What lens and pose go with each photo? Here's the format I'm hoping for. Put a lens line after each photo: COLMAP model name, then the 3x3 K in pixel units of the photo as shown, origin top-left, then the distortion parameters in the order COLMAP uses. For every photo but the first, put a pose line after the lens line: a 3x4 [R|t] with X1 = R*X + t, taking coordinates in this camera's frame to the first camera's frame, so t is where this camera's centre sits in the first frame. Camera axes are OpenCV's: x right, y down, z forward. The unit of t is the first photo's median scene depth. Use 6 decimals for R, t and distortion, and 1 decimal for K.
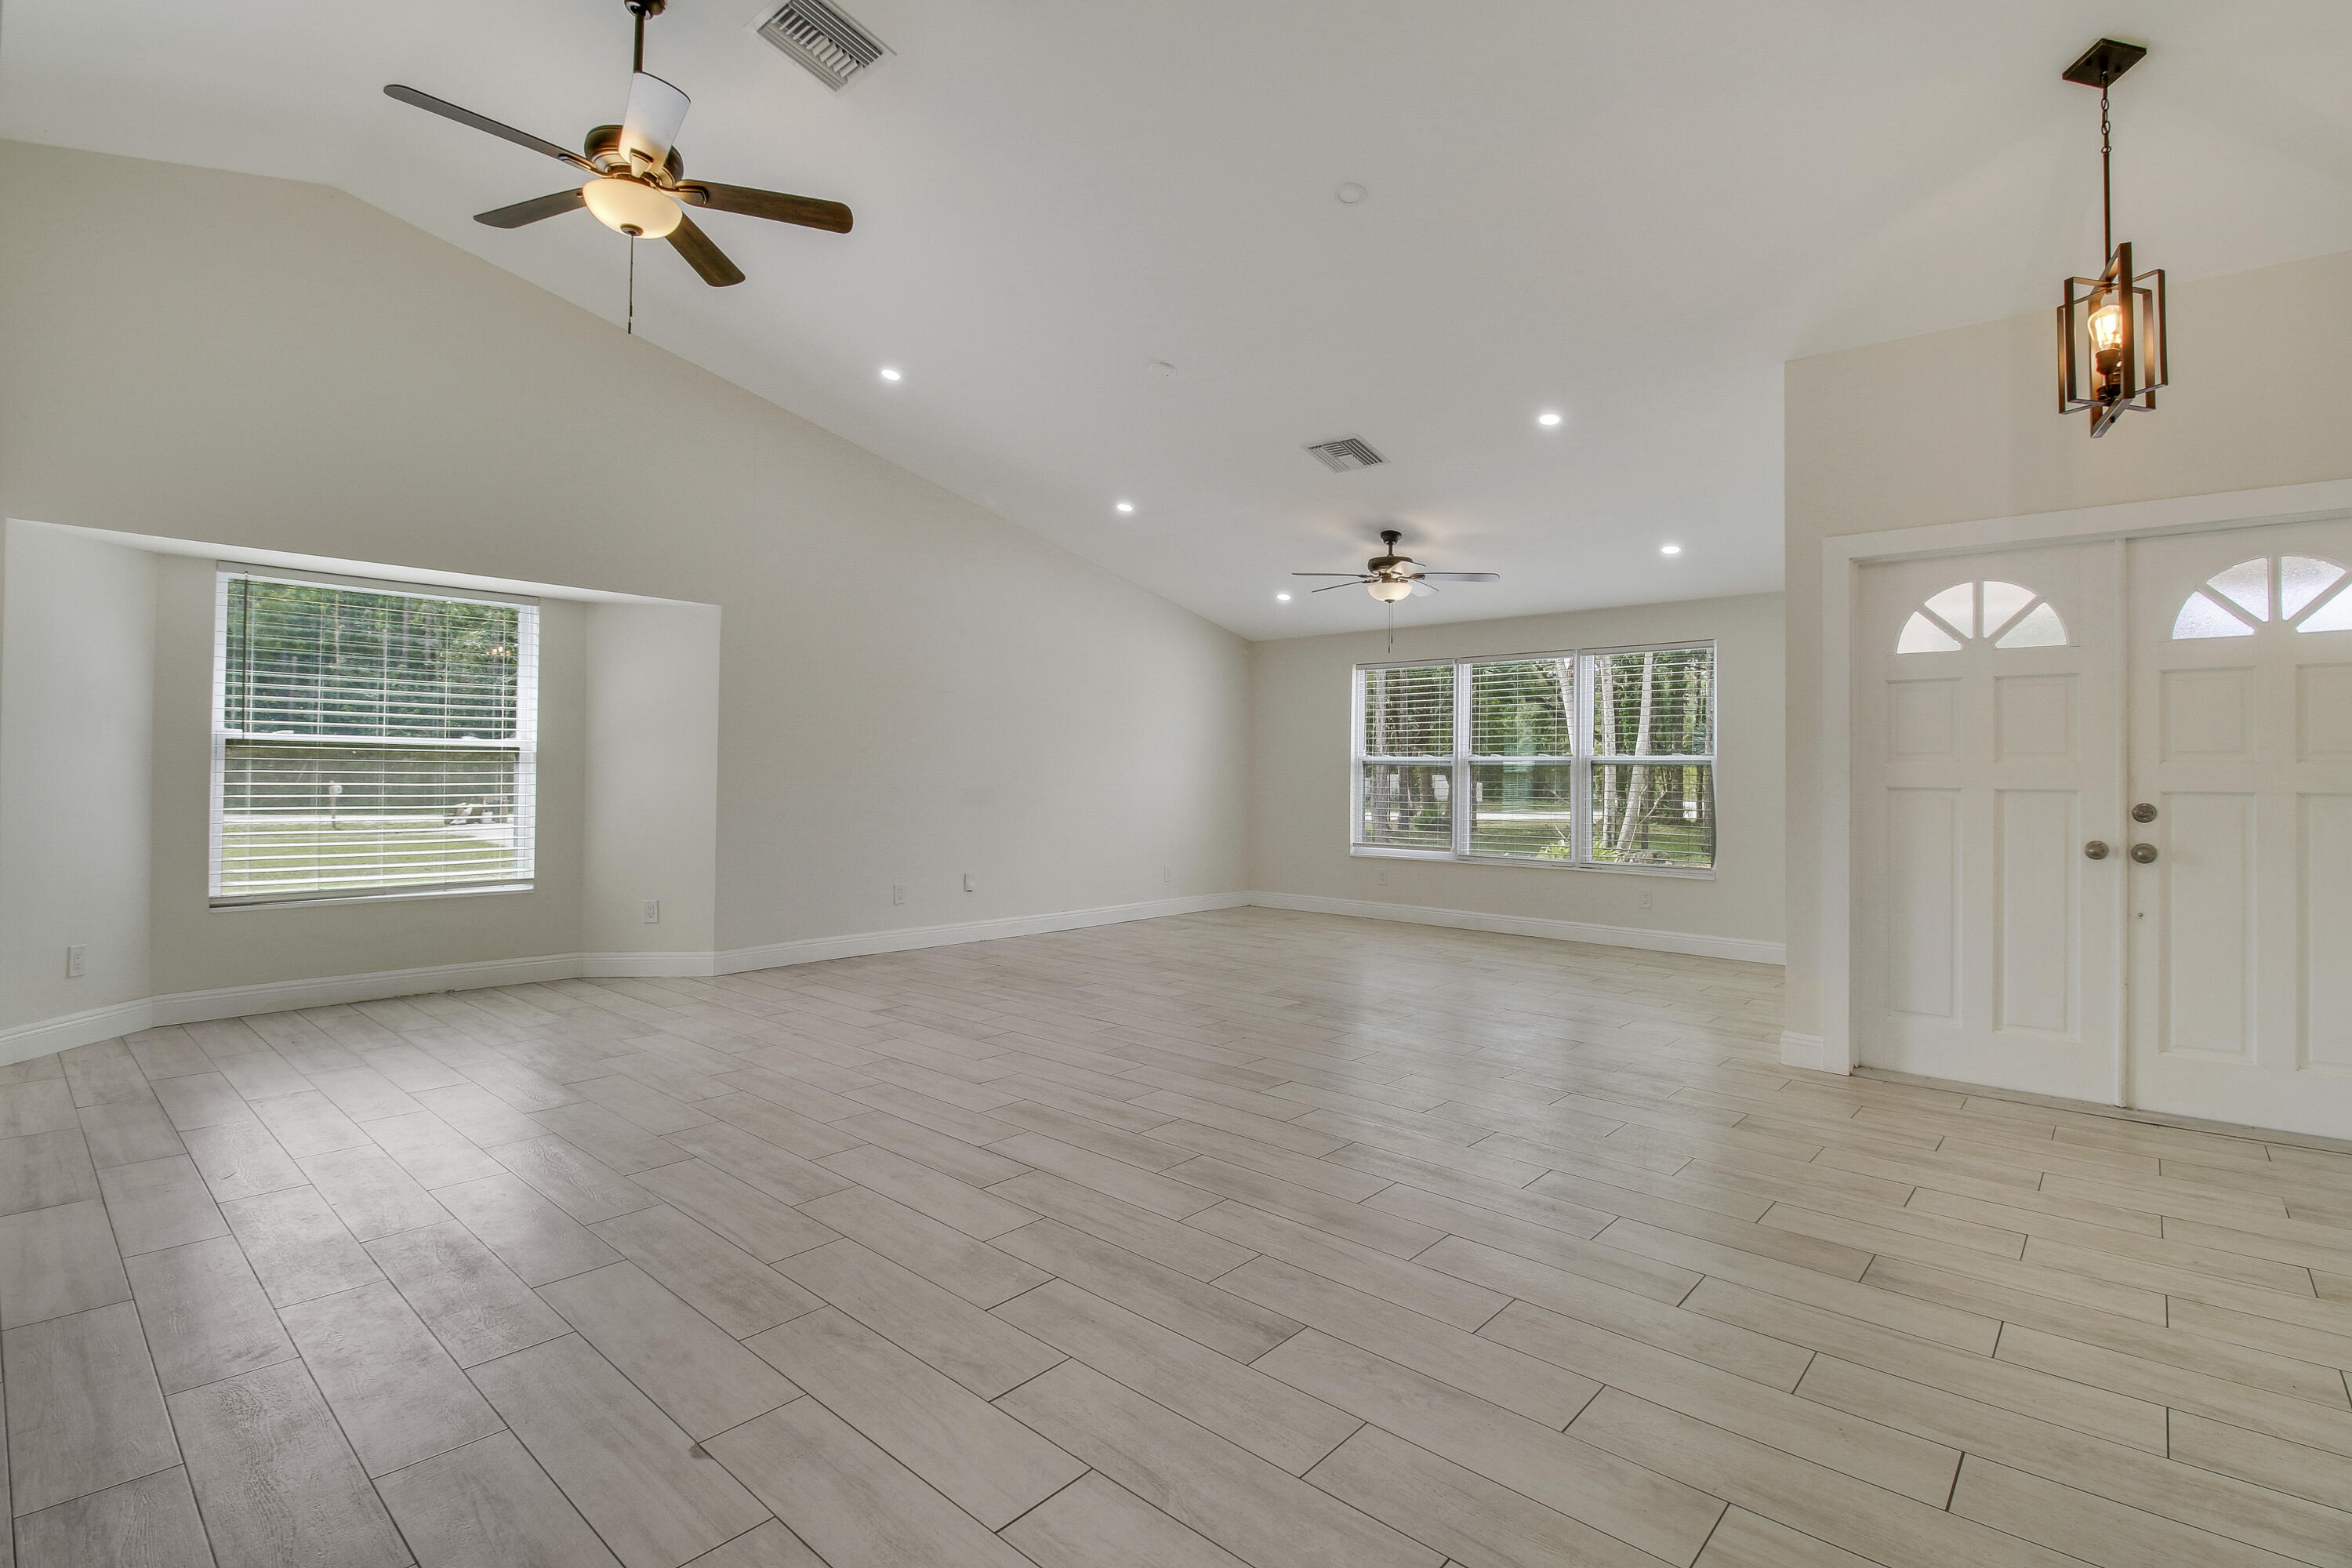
lens RADIAL K [[1094.0, 0, 1182.5], [0, 1094.0, 767.0], [0, 0, 1]] dist [-0.001726, -0.008873]
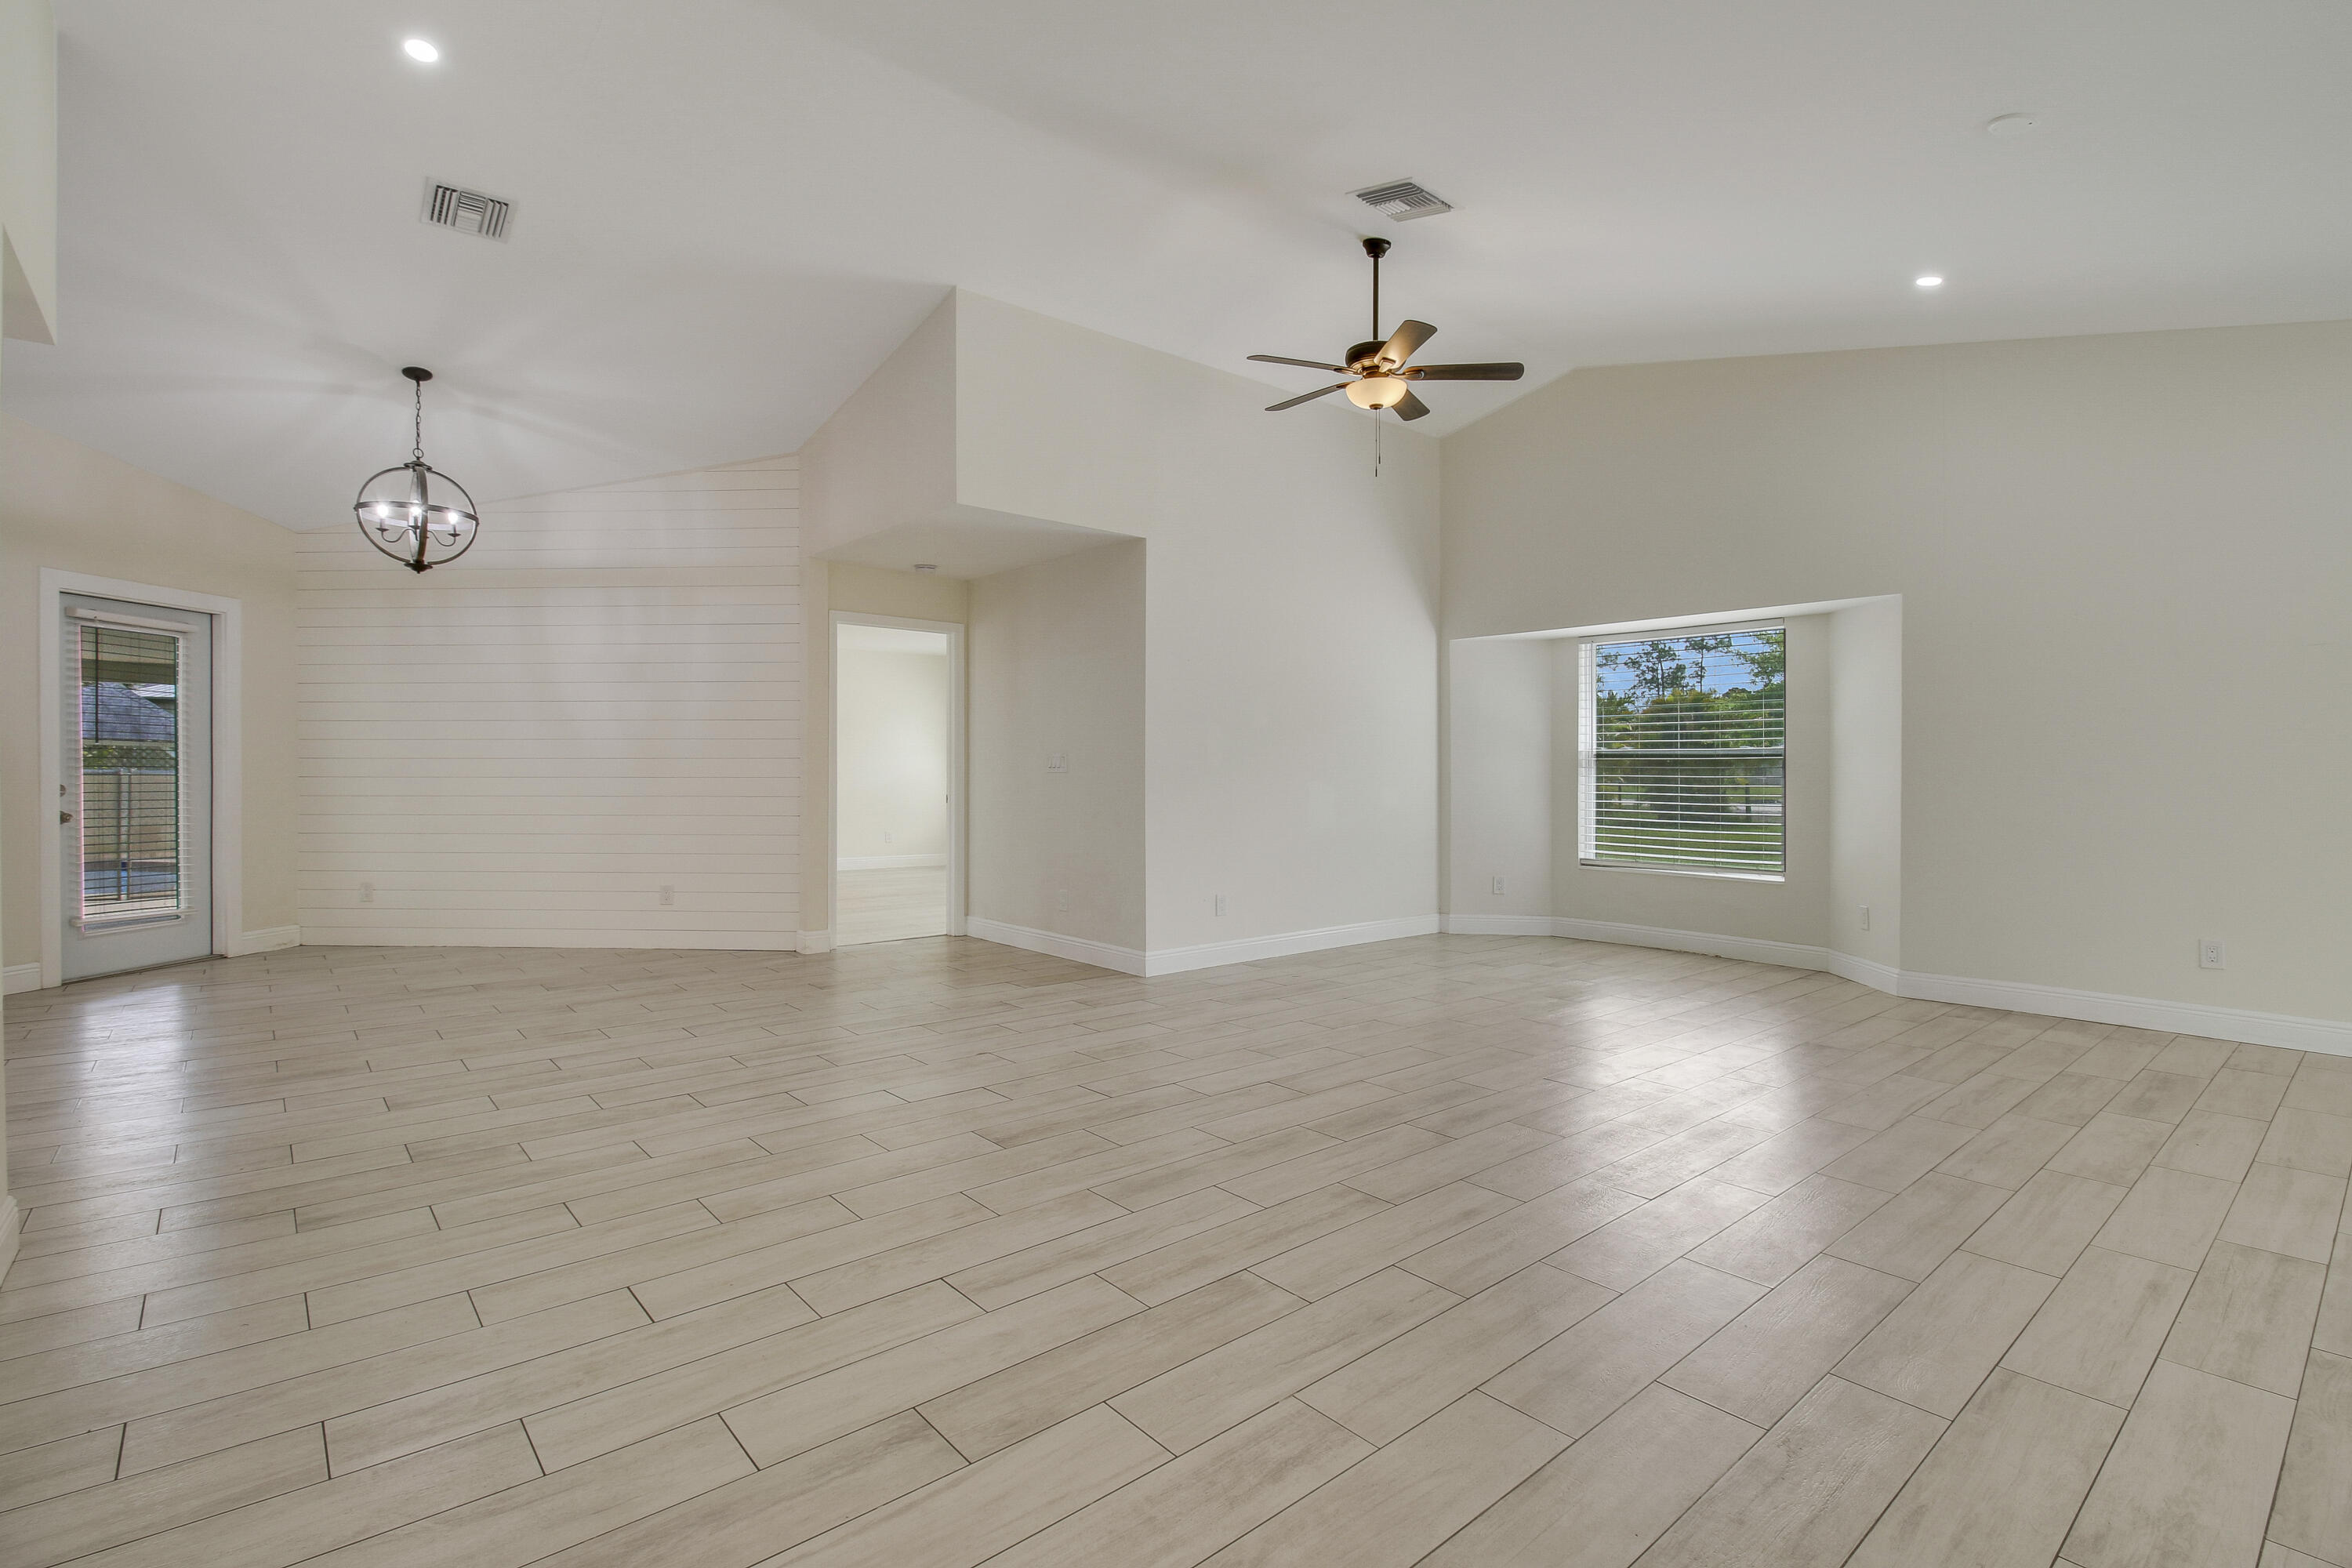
lens RADIAL K [[1090.6, 0, 1186.0], [0, 1090.6, 769.4], [0, 0, 1]] dist [0.001242, -0.013607]
pose [[-0.134854, -0.014433, -0.990760, 1.144647], [-0.000088, 0.999894, -0.014554, 0.028618], [0.990865, -0.001875, -0.134841, 1.088000]]
